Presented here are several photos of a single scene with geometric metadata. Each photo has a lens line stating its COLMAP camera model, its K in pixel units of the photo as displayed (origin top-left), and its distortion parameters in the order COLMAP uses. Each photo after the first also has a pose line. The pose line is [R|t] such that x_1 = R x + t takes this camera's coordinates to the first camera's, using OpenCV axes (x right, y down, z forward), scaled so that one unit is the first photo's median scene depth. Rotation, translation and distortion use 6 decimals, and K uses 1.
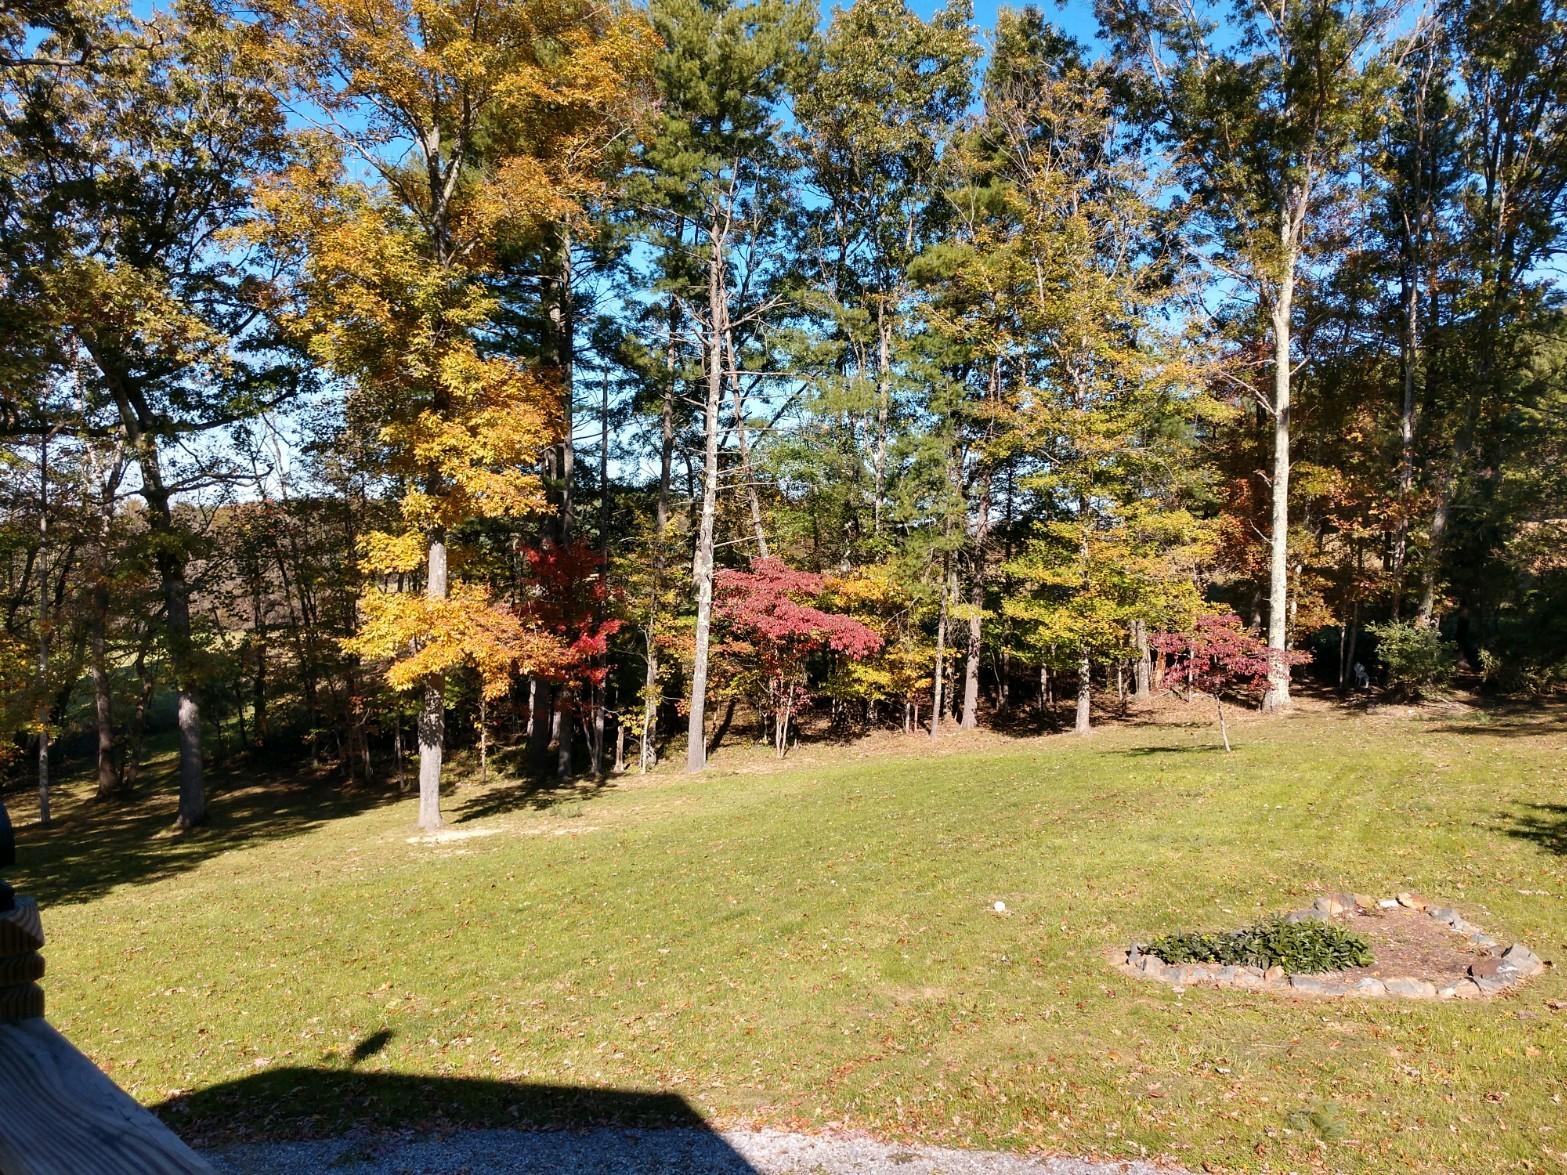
lens RADIAL K [[1207.8, 0, 782.6], [0, 1207.8, 592.6], [0, 0, 1]] dist [0.024670, 0.003906]
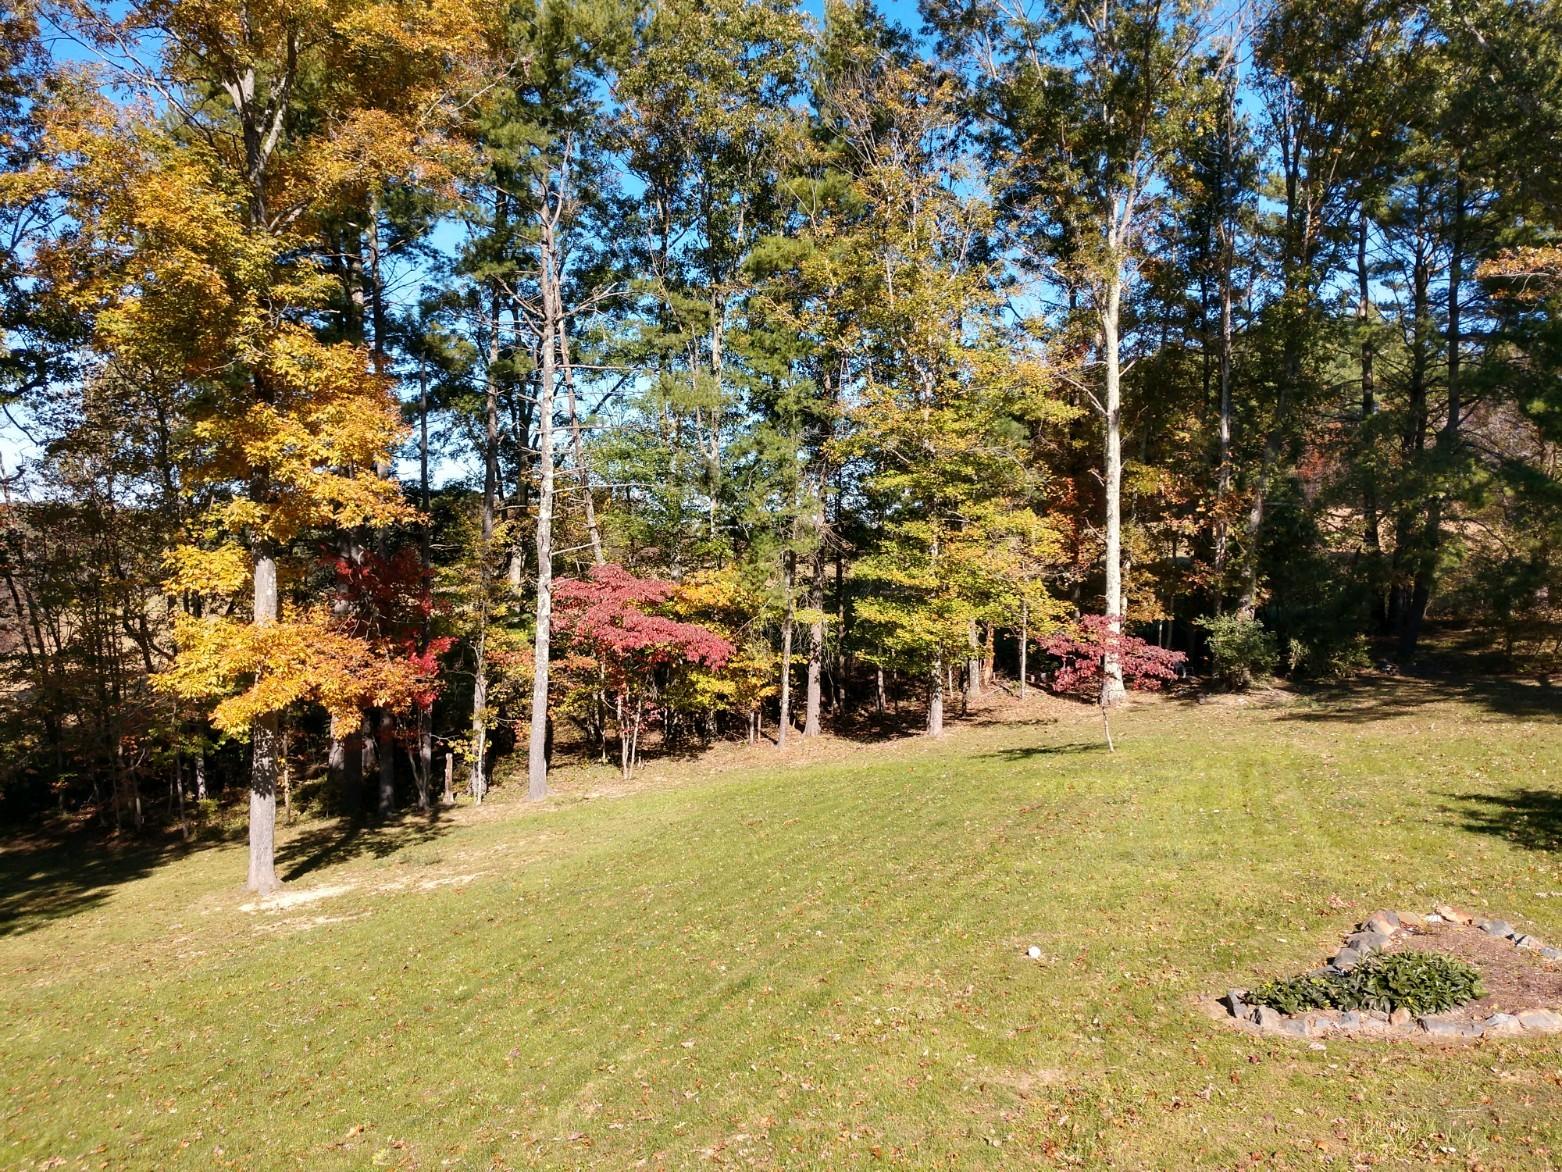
lens RADIAL K [[1192.6, 0, 764.7], [0, 1192.6, 595.2], [0, 0, 1]] dist [0.025562, -0.004379]
pose [[0.977623, -0.025676, 0.208791, -0.092144], [0.024783, 0.999669, 0.006891, -0.009225], [-0.208899, -0.001562, 0.977936, 0.075991]]
